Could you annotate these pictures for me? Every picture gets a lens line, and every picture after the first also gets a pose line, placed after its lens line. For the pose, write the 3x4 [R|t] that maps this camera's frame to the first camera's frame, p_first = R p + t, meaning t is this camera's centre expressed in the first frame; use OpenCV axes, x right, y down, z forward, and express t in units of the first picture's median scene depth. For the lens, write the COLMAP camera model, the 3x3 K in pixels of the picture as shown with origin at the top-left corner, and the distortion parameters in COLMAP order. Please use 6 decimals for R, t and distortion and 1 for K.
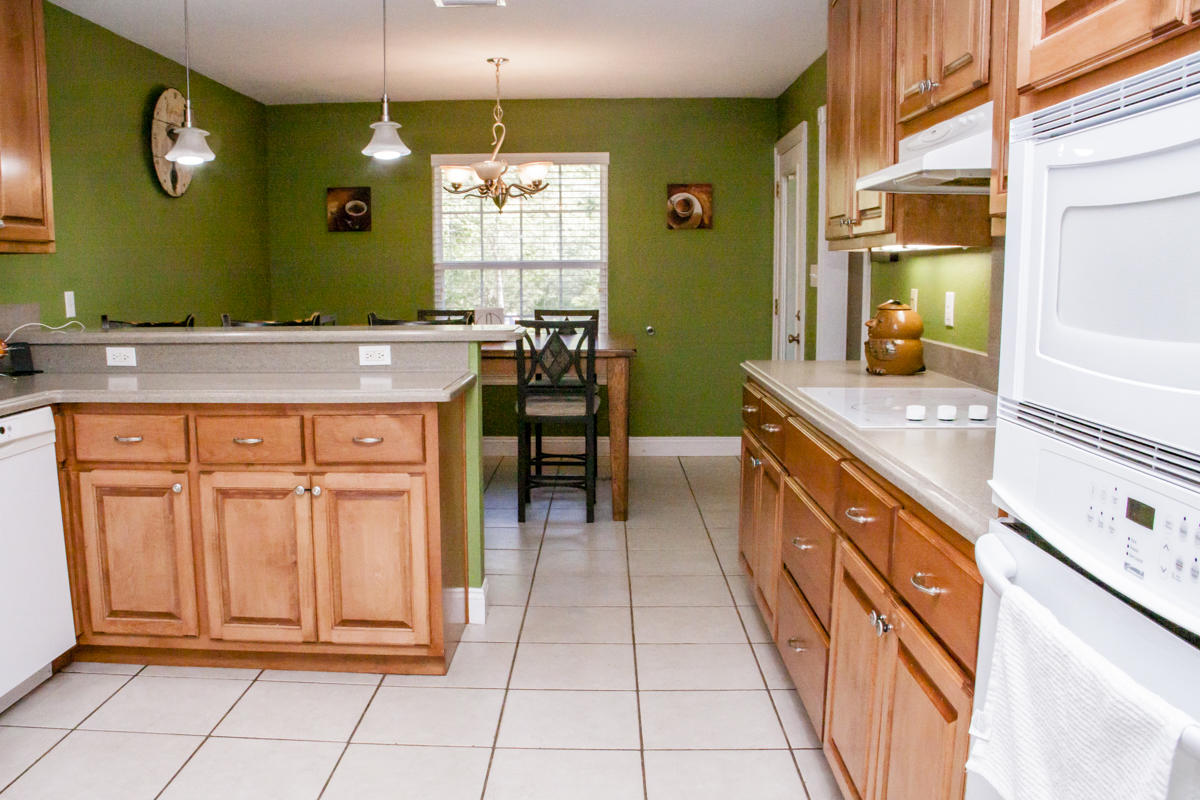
lens RADIAL K [[1031.6, 0, 600.0], [0, 1031.6, 400.0], [0, 0, 1]] dist [-0.188404, 0.158474]
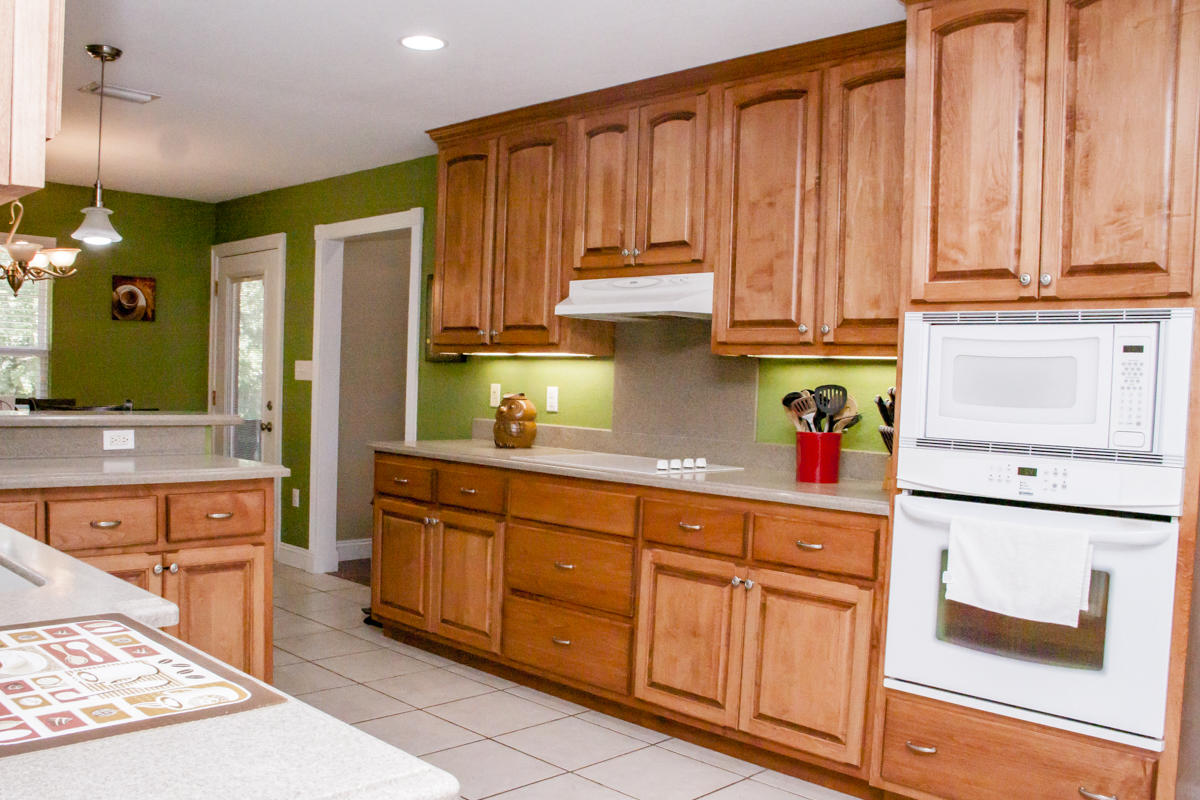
lens RADIAL K [[1031.6, 0, 600.0], [0, 1031.6, 400.0], [0, 0, 1]] dist [-0.188404, 0.158474]
pose [[0.696634, 0.010814, 0.717346, -0.593061], [0.055631, 0.996062, -0.069040, 0.011434], [-0.715267, 0.088003, 0.693288, -0.022633]]
